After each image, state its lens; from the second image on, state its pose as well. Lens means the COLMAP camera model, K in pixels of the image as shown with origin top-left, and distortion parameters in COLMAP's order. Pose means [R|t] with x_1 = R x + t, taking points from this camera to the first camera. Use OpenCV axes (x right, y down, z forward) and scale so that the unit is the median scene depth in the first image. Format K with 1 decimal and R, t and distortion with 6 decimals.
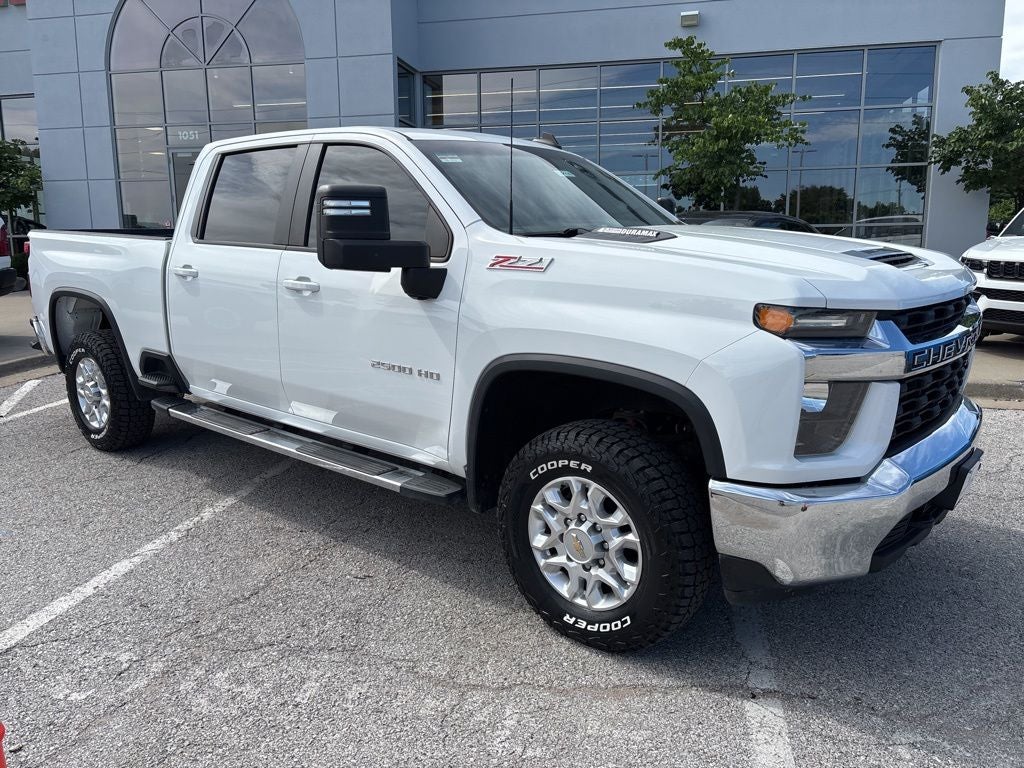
lens RADIAL K [[770.8, 0, 508.2], [0, 770.8, 370.8], [0, 0, 1]] dist [0.048594, -0.055477]
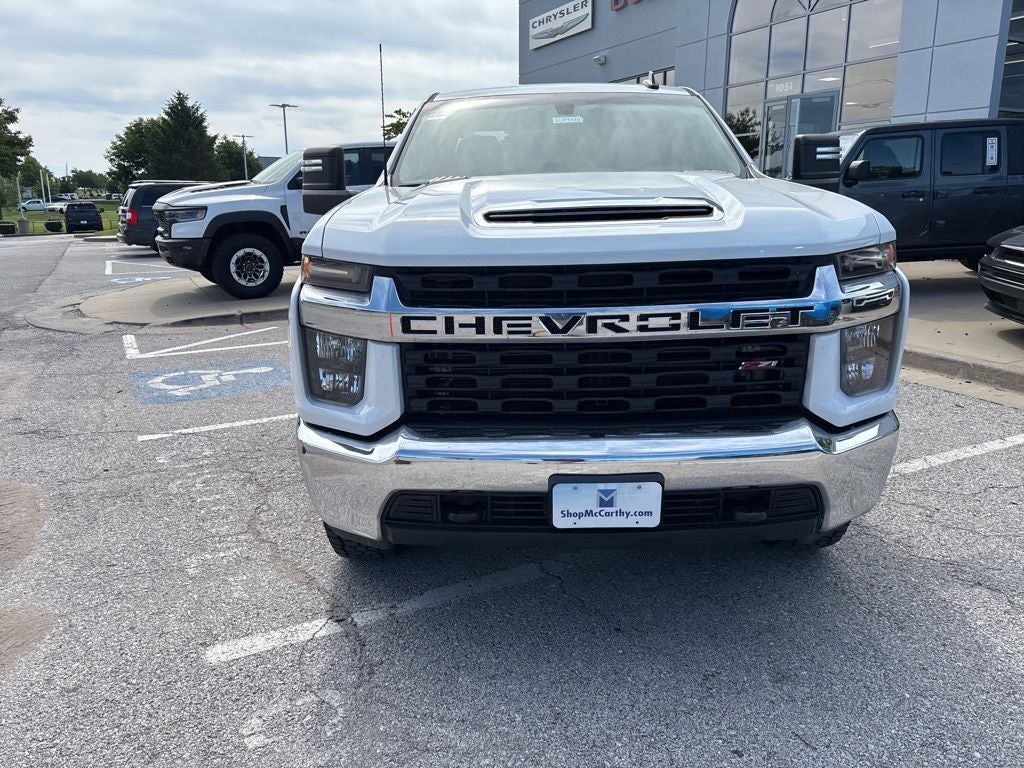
lens RADIAL K [[770.8, 0, 507.5], [0, 770.8, 385.0], [0, 0, 1]] dist [0.048594, -0.055477]
pose [[0.634508, 0.184509, -0.750570, 0.989567], [-0.127959, 0.982765, 0.133415, -0.061046], [0.762250, 0.011389, 0.647182, 0.392091]]
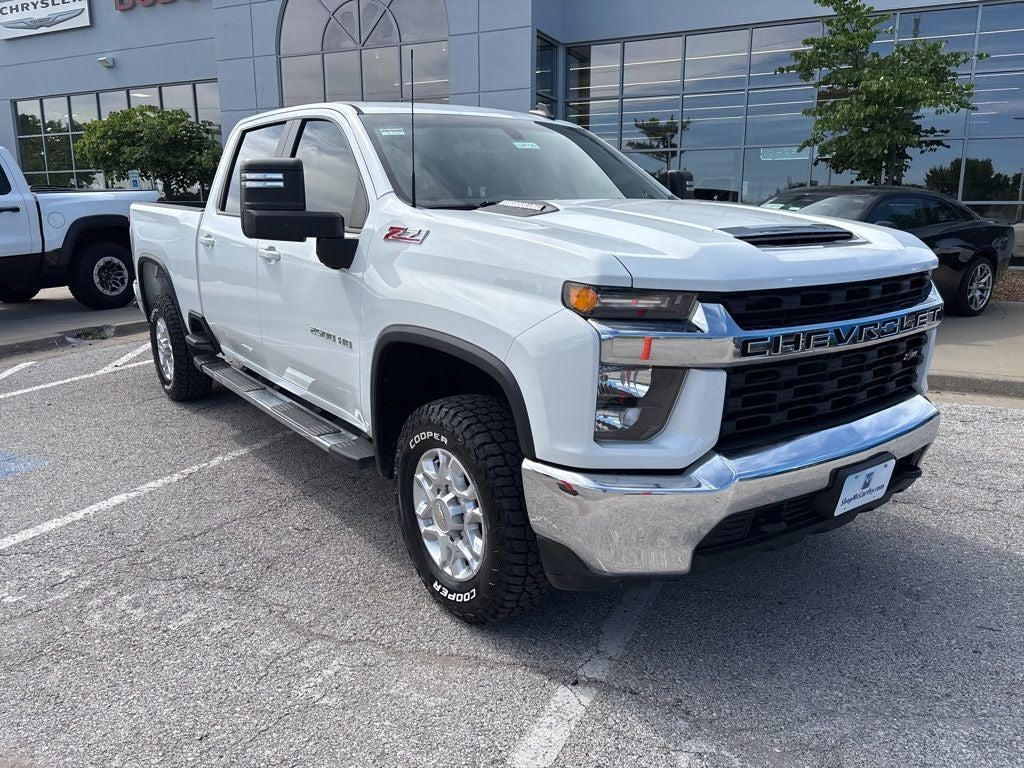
lens RADIAL K [[770.8, 0, 504.6], [0, 770.8, 384.2], [0, 0, 1]] dist [0.048594, -0.055477]
pose [[0.971509, 0.059604, -0.229386, 0.352988], [-0.049064, 0.997473, 0.051388, -0.003028], [0.231869, -0.038669, 0.971978, 0.034327]]
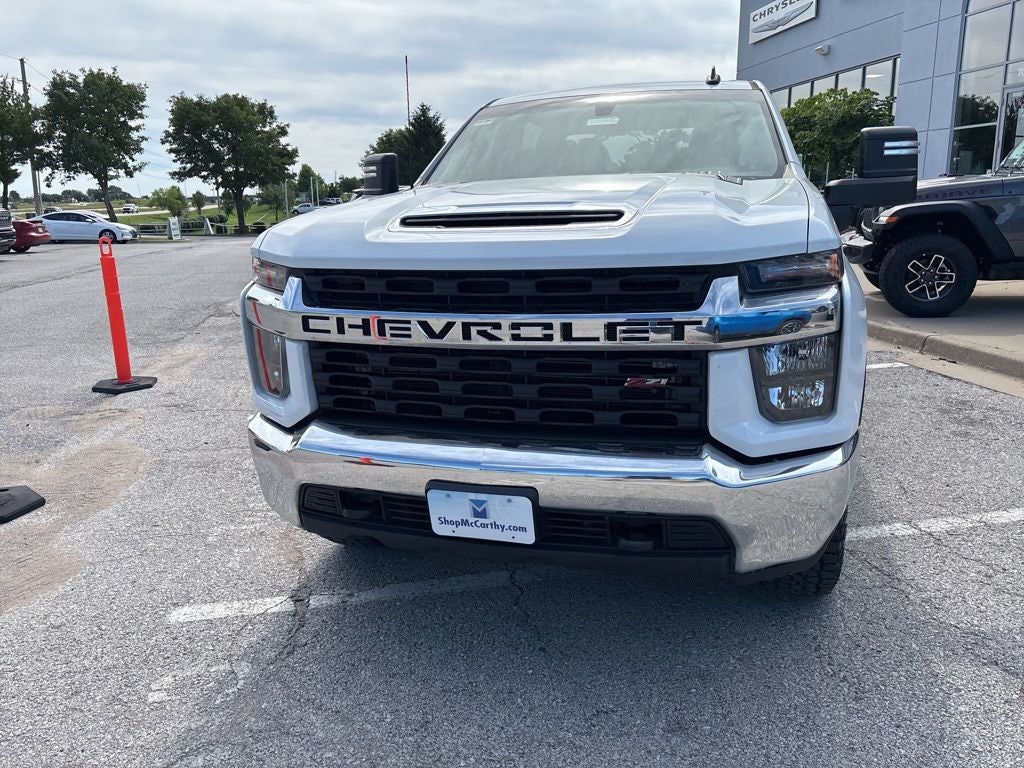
lens RADIAL K [[770.8, 0, 506.0], [0, 770.8, 372.7], [0, 0, 1]] dist [0.048594, -0.055477]
pose [[0.388153, 0.201292, -0.899344, 1.138443], [-0.144996, 0.977041, 0.156102, -0.105980], [0.910117, 0.069810, 0.408428, 0.647524]]
